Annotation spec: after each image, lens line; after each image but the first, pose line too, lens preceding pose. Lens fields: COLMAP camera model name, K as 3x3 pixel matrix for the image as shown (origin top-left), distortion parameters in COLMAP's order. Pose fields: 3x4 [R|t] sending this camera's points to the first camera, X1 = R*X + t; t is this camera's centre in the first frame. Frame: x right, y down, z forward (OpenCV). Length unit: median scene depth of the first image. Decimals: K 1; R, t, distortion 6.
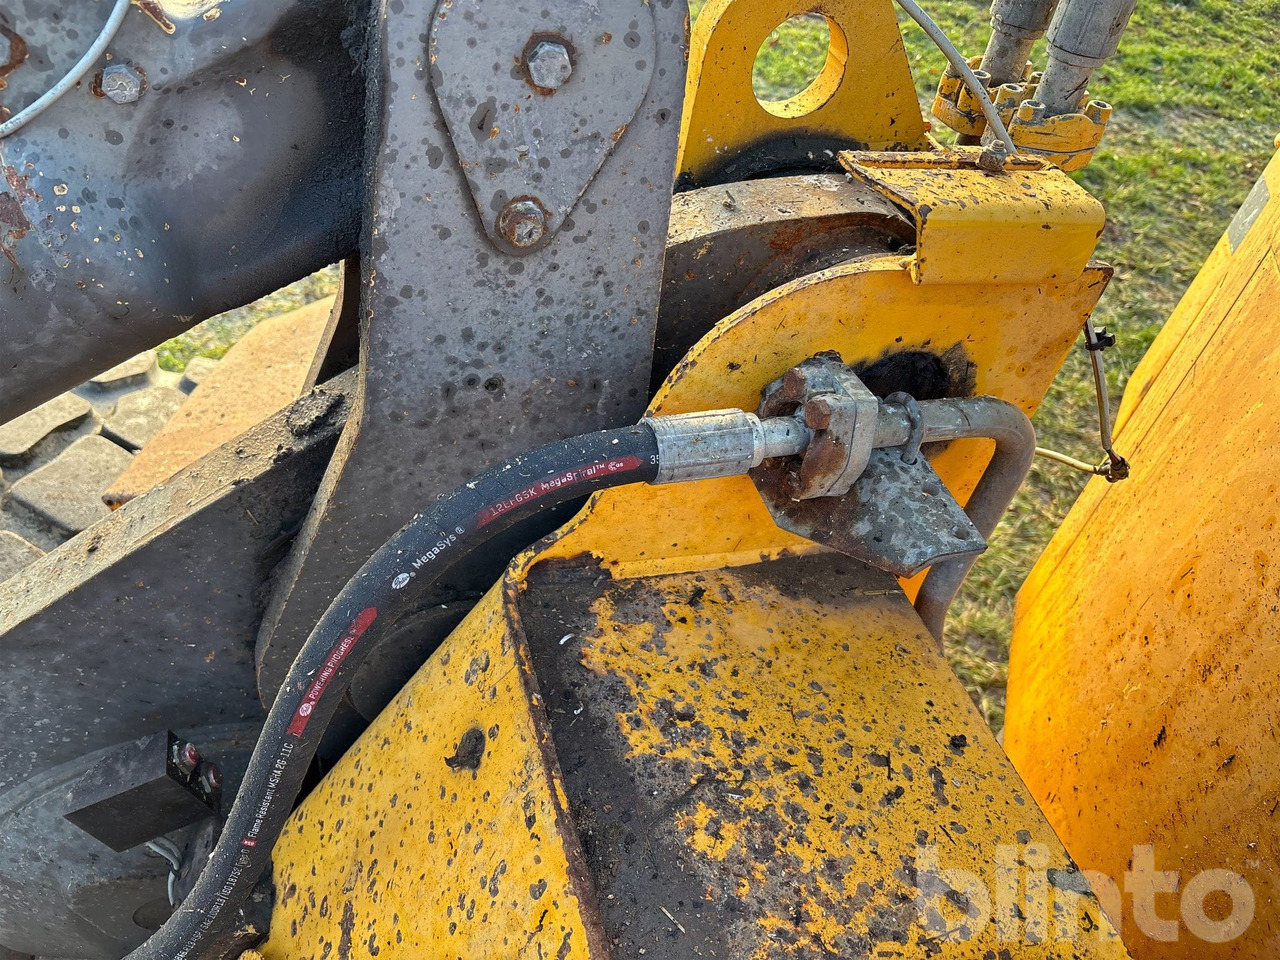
lens RADIAL K [[968.4, 0, 638.0], [0, 968.4, 481.9], [0, 0, 1]] dist [0.040373, -0.026924]
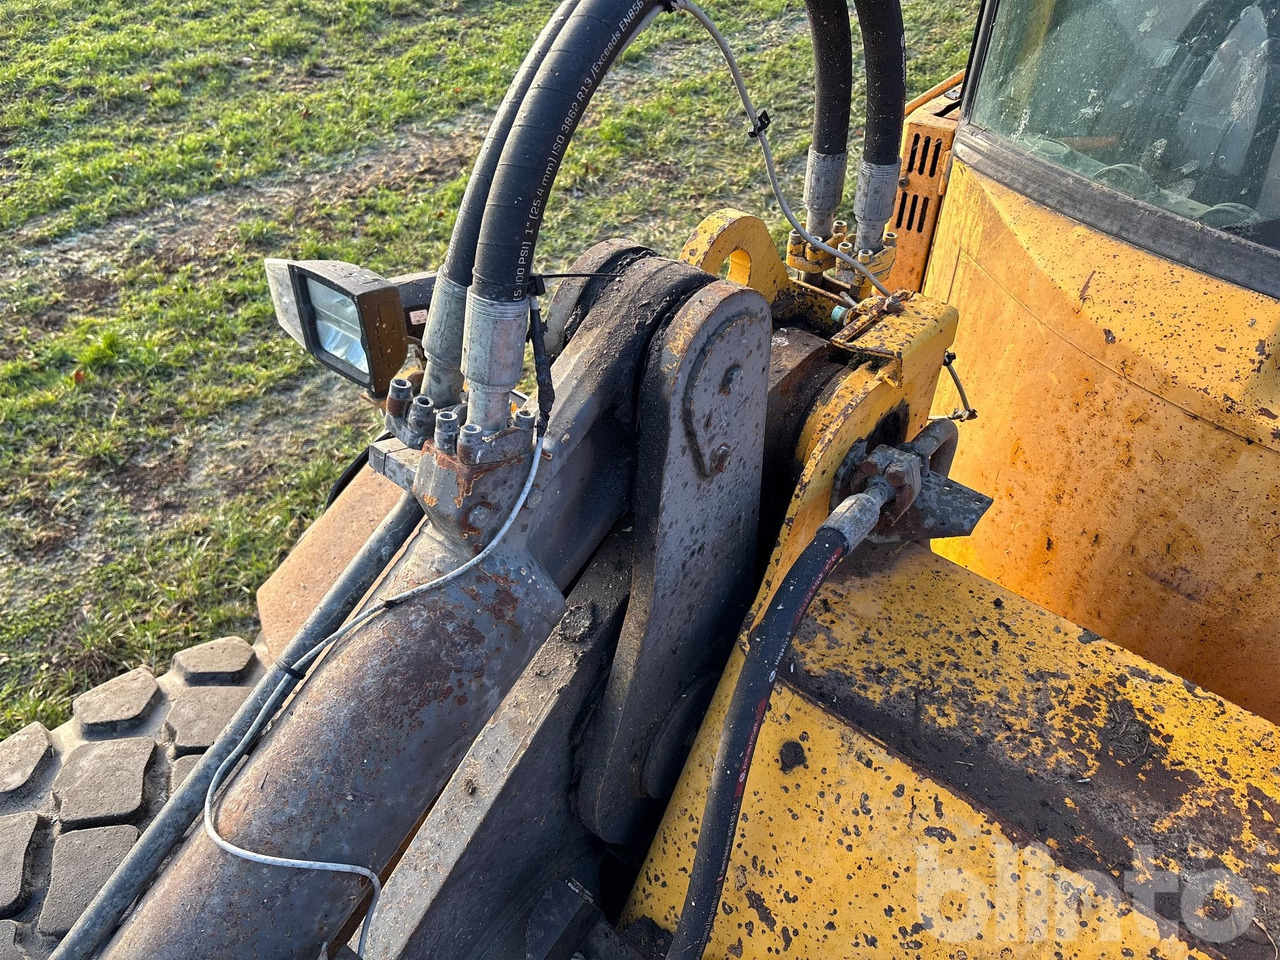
lens RADIAL K [[968.4, 0, 641.7], [0, 968.4, 478.7], [0, 0, 1]] dist [0.040373, -0.026924]
pose [[0.833135, -0.454862, 0.314623, -0.686218], [0.454864, 0.887133, 0.078062, -0.375997], [-0.314619, 0.078075, 0.946002, -0.490435]]
